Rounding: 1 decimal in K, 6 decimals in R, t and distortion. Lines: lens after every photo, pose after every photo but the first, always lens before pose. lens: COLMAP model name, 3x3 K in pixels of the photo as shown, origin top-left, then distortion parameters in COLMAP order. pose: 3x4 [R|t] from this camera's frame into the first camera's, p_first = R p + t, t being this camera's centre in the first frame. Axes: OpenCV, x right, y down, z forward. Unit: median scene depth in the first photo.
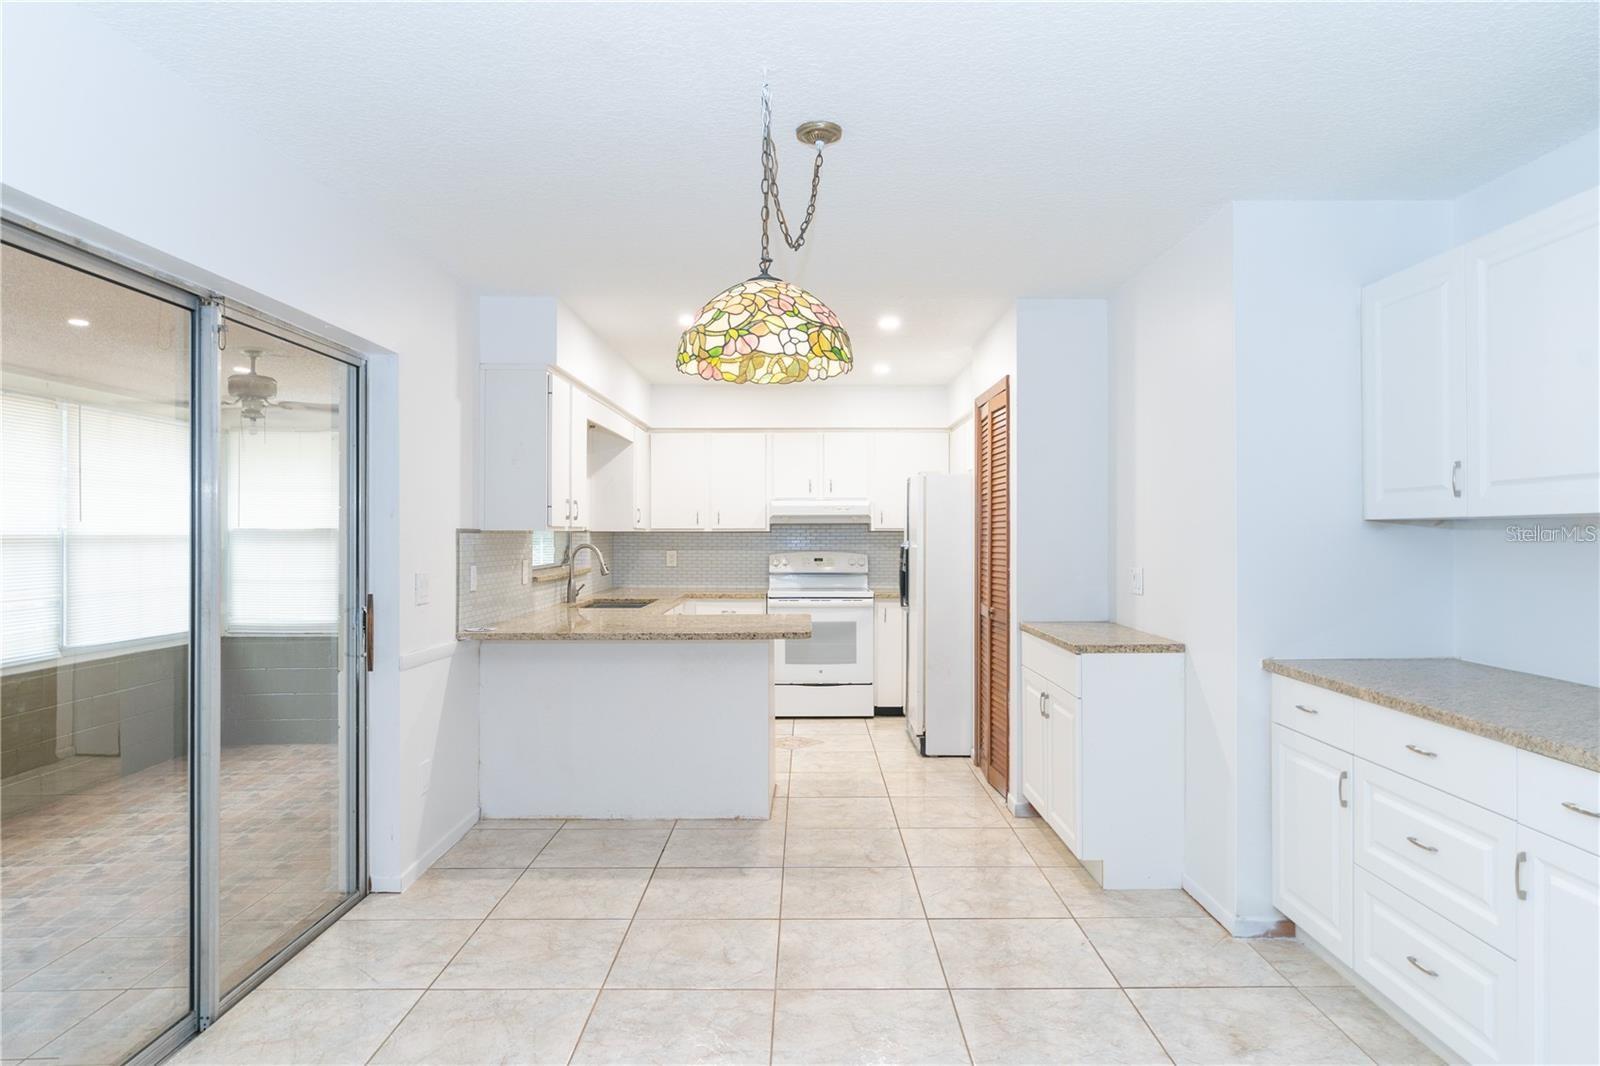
lens RADIAL K [[966.8, 0, 808.5], [0, 966.8, 531.7], [0, 0, 1]] dist [-0.005325, 0.003024]
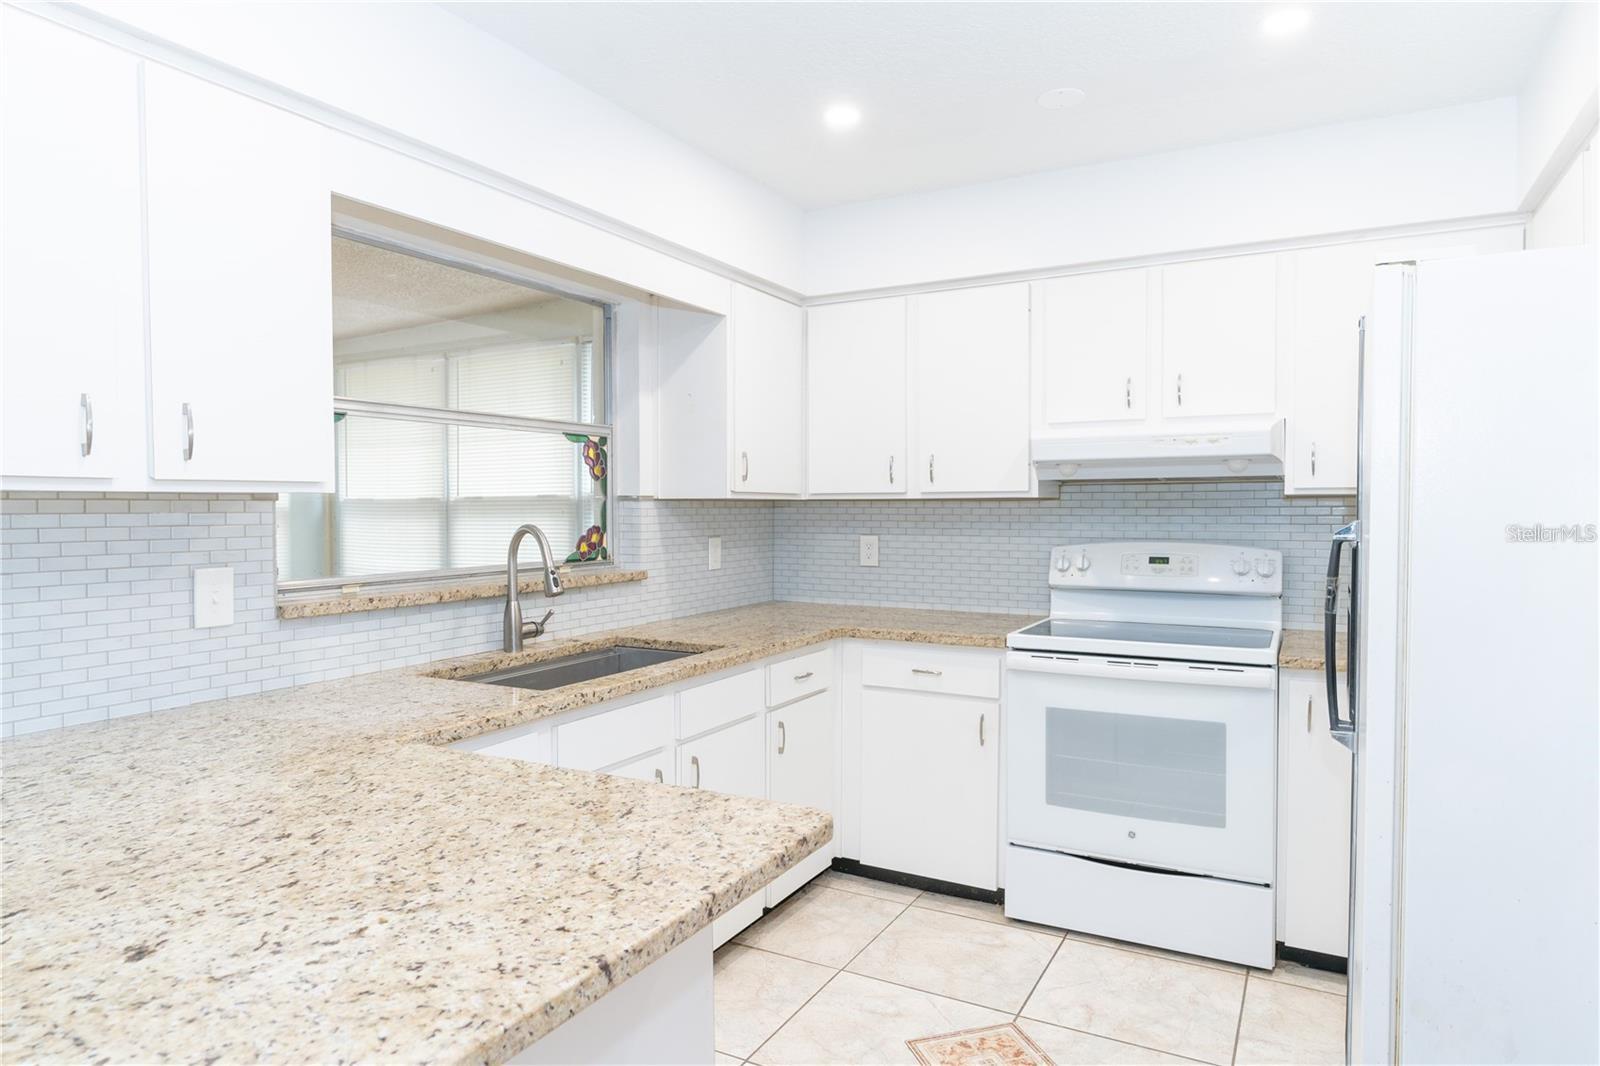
lens RADIAL K [[966.8, 0, 804.2], [0, 966.8, 535.2], [0, 0, 1]] dist [-0.005325, 0.003024]
pose [[0.879179, 0.012896, -0.476317, 0.082166], [0.004156, 0.999388, 0.034728, 0.001338], [0.476473, -0.032511, 0.878588, 0.553224]]
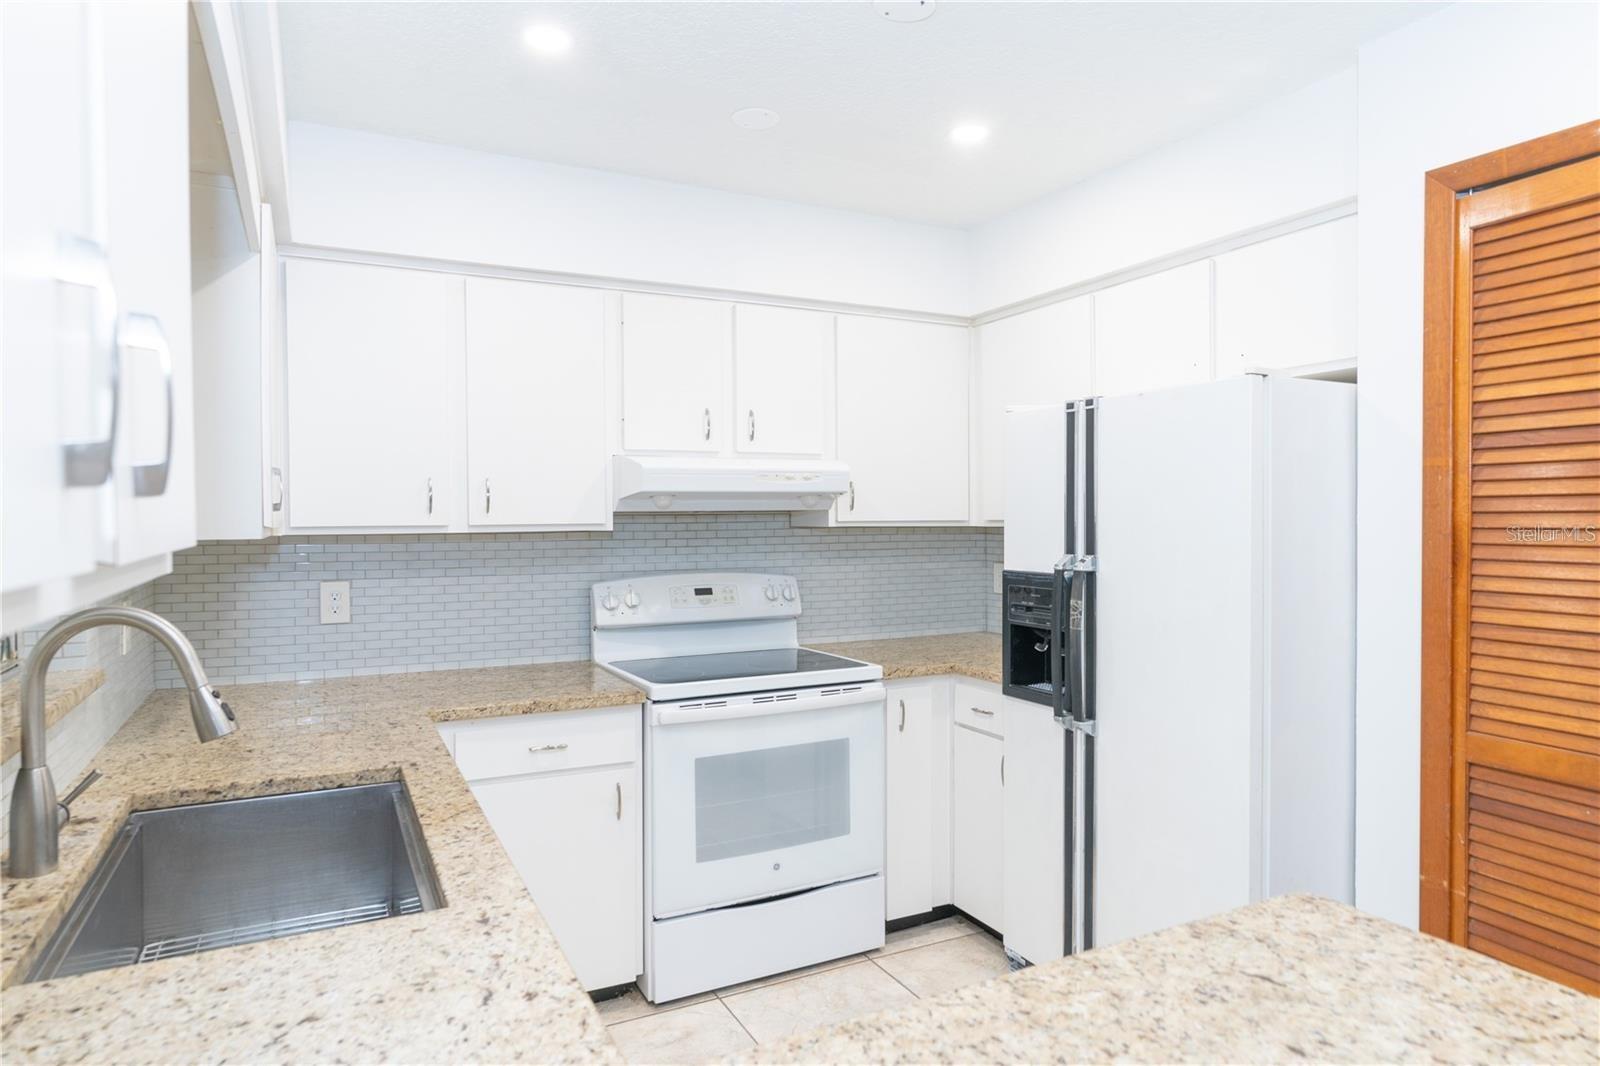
lens RADIAL K [[966.8, 0, 824.2], [0, 966.8, 531.8], [0, 0, 1]] dist [-0.005325, 0.003024]
pose [[0.885931, -0.011505, 0.463675, -0.155666], [0.001438, 0.999756, 0.022058, -0.008919], [-0.463815, -0.018875, 0.885731, 0.601573]]
